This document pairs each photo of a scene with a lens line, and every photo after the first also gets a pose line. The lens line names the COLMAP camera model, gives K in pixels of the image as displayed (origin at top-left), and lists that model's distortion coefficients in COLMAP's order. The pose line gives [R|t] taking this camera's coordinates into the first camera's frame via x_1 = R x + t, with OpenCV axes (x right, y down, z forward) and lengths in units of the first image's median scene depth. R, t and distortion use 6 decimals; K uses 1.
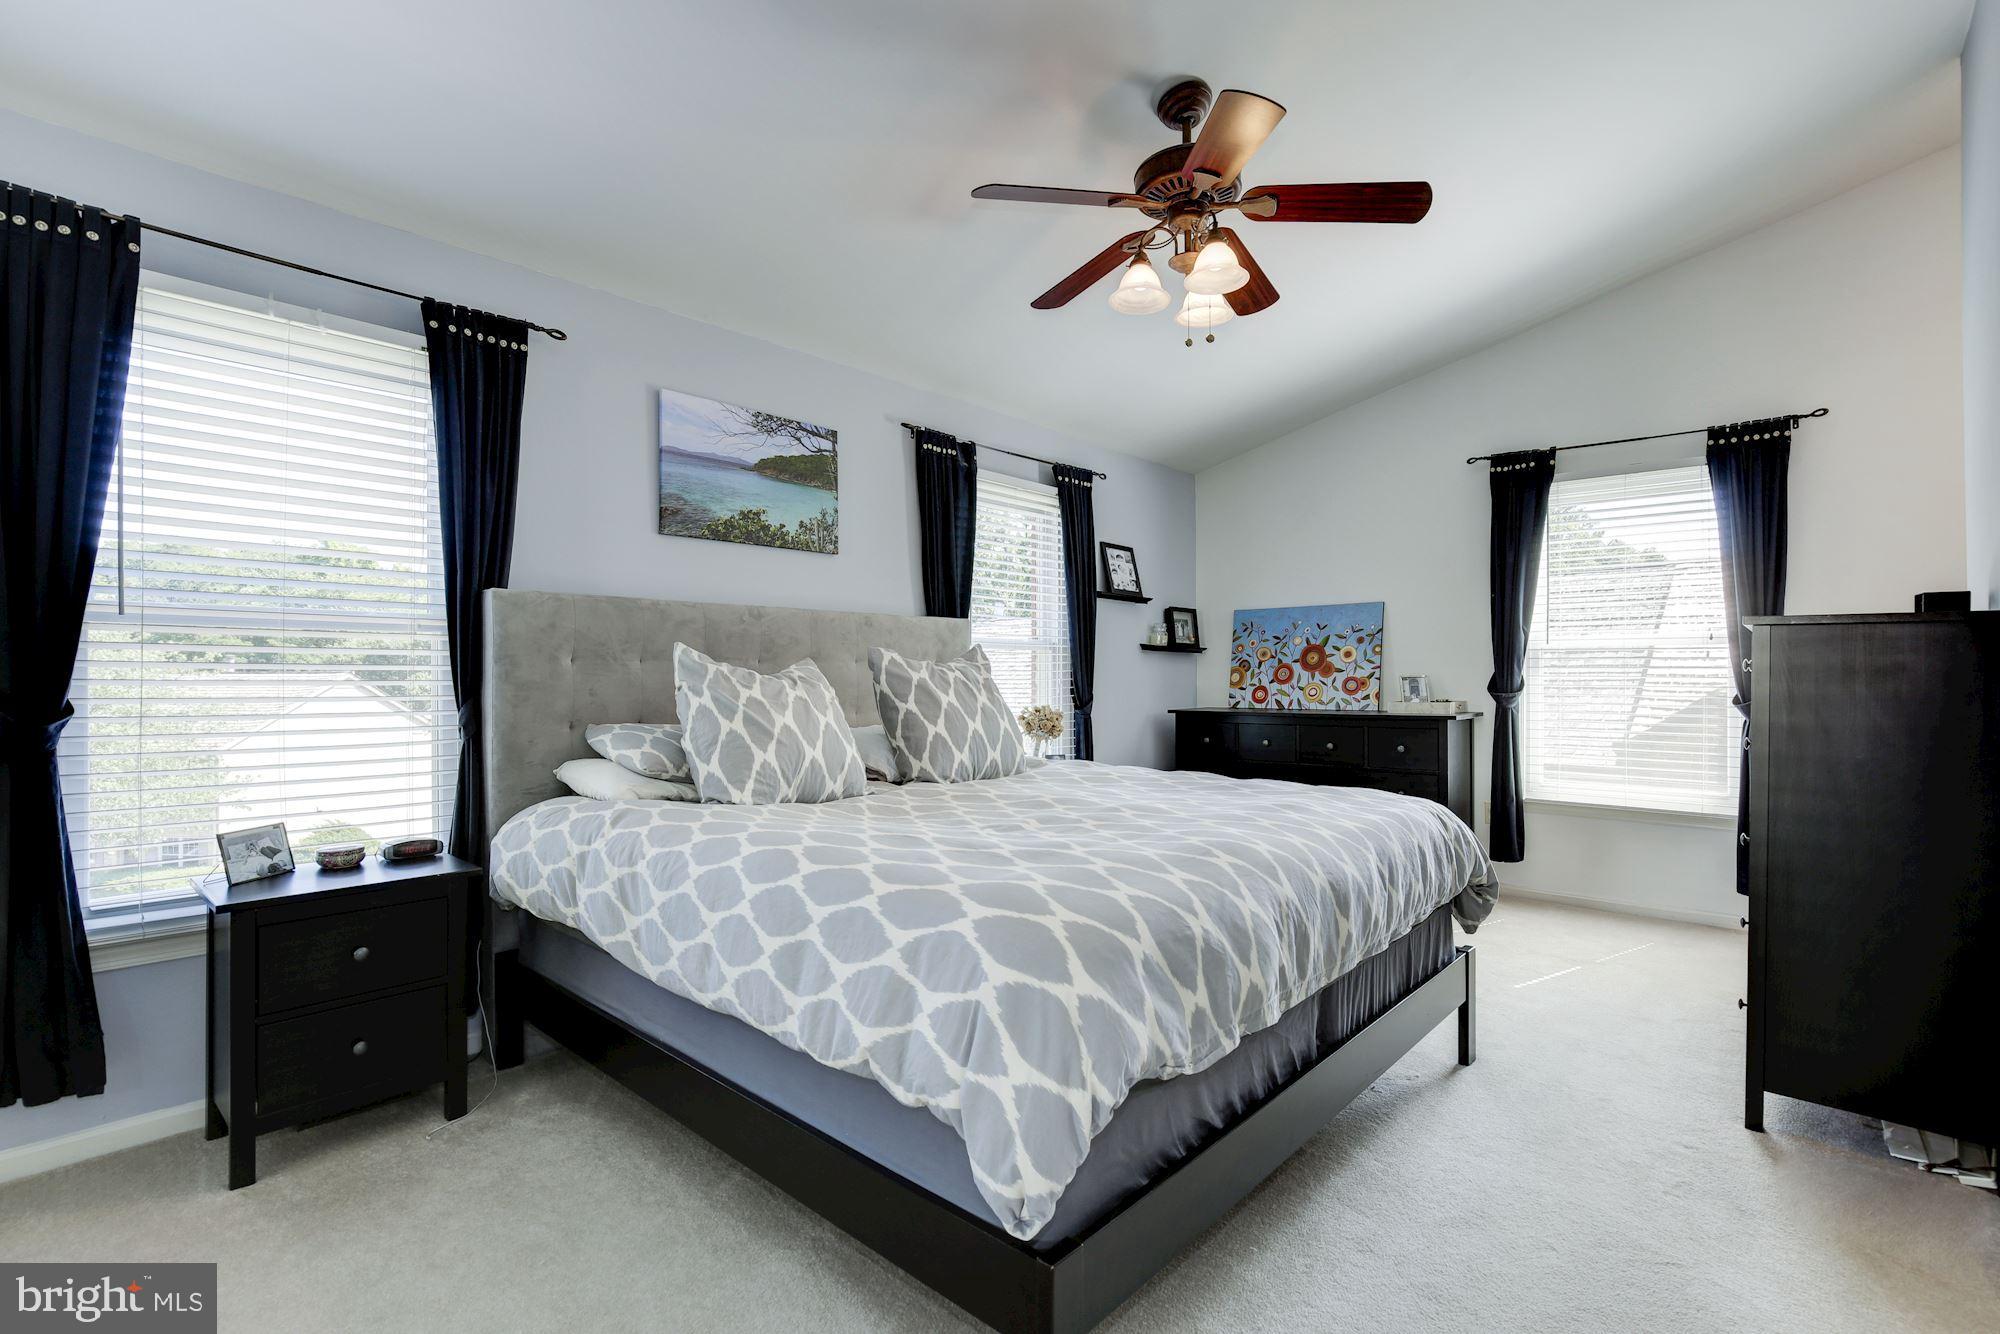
lens RADIAL K [[909.3, 0, 1006.1], [0, 909.3, 676.1], [0, 0, 1]] dist [-0.017302, 0.004688]
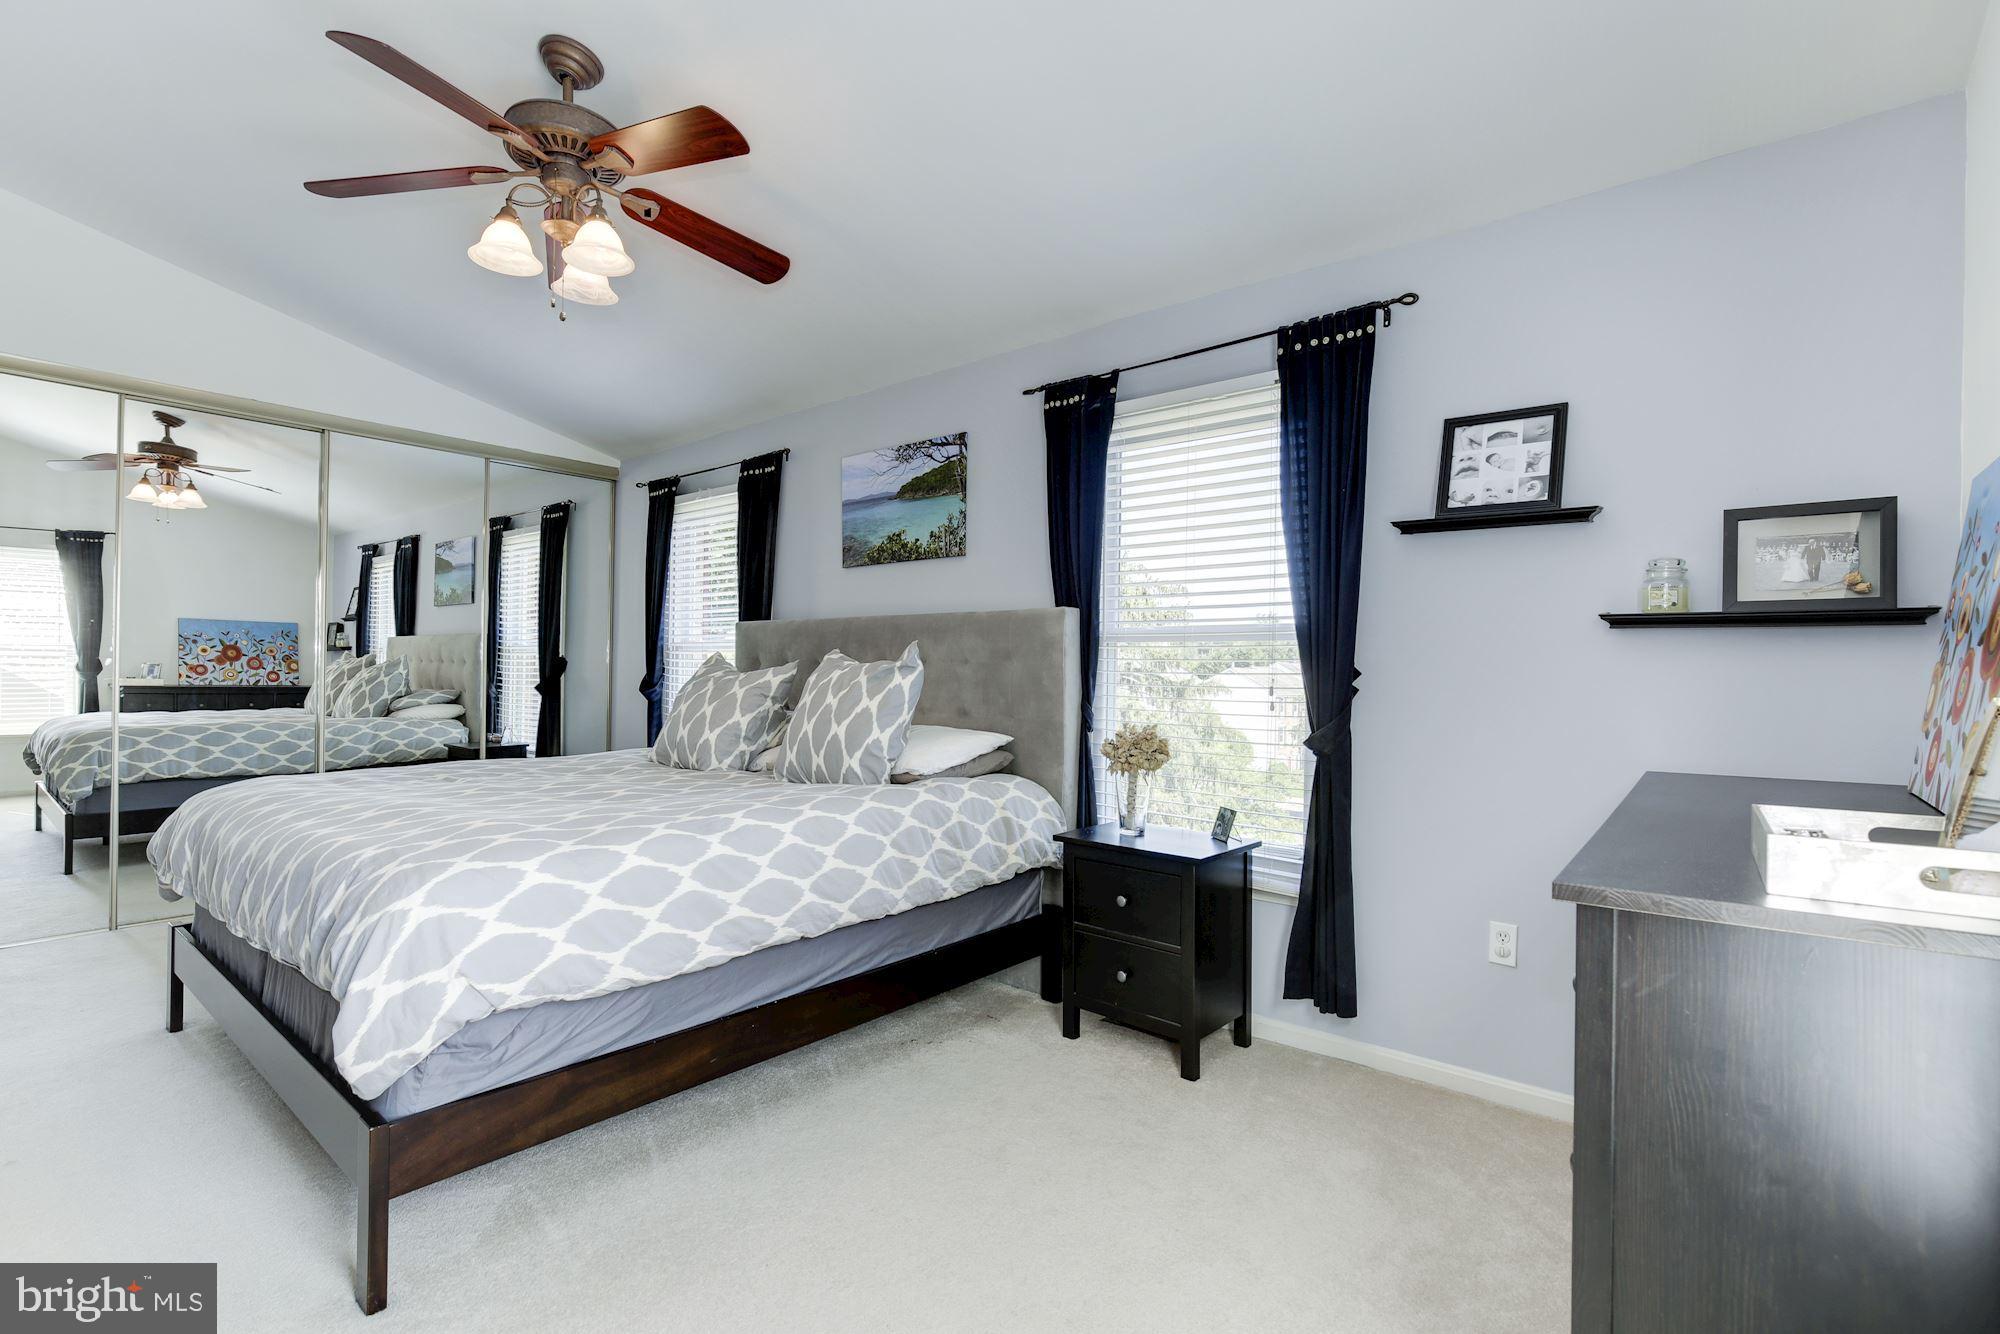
lens RADIAL K [[909.3, 0, 1006.1], [0, 909.3, 676.1], [0, 0, 1]] dist [-0.017302, 0.004688]
pose [[0.047613, 0.016851, -0.998724, 0.858111], [-0.001764, 0.999858, 0.016786, -0.018132], [0.998864, 0.000962, 0.047636, 1.042465]]
